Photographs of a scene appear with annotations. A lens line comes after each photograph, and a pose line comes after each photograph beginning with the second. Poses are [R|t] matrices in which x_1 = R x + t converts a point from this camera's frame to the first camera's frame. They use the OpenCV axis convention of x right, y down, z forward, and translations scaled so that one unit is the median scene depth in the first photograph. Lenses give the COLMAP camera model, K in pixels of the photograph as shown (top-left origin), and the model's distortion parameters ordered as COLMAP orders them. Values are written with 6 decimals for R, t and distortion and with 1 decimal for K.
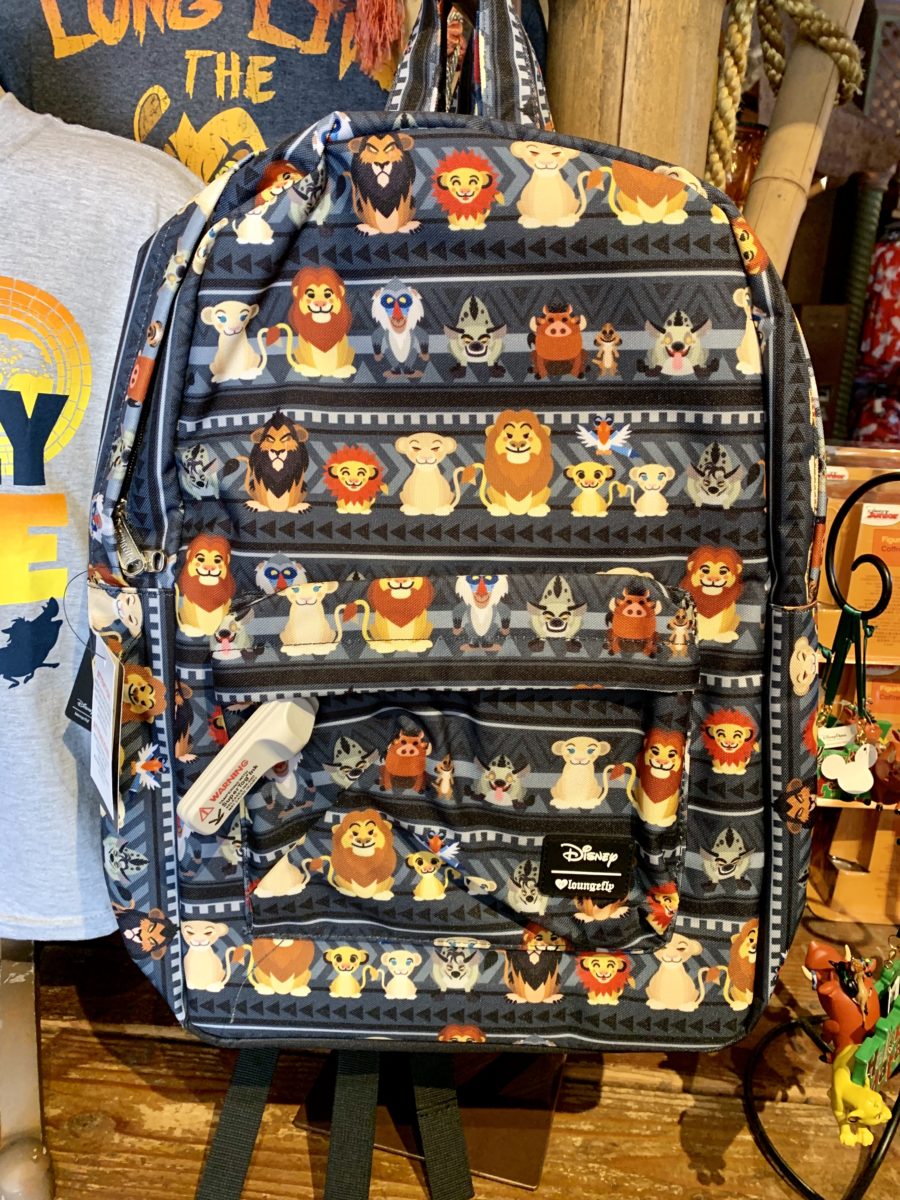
lens RADIAL K [[919.7, 0, 452.6], [0, 919.7, 599.3], [0, 0, 1]] dist [-0.000025, -0.000689]
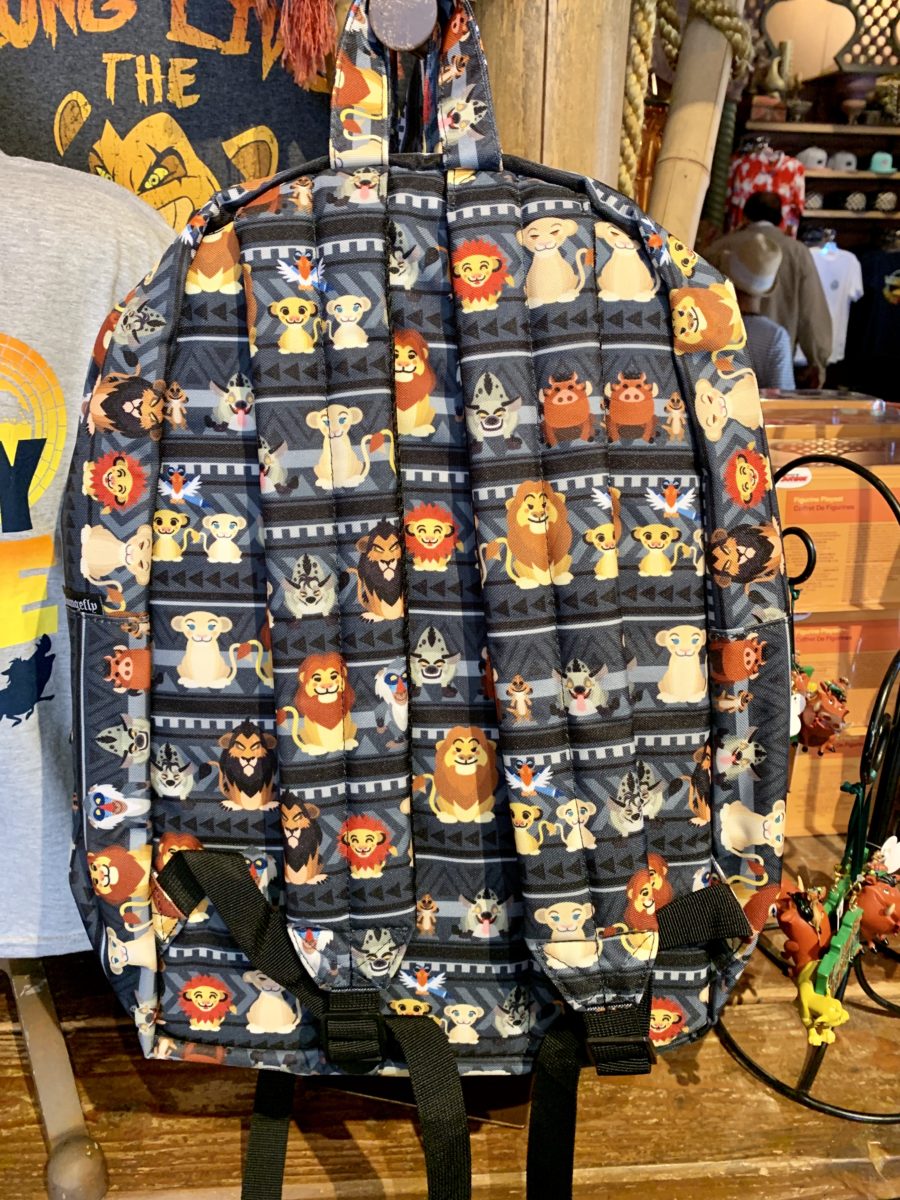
lens RADIAL K [[919.7, 0, 447.7], [0, 919.7, 601.8], [0, 0, 1]] dist [-0.000025, -0.000689]
pose [[0.989804, -0.083067, 0.115706, -0.108146], [0.073243, 0.993537, 0.086713, -0.094451], [-0.122161, -0.077354, 0.989491, -0.064120]]
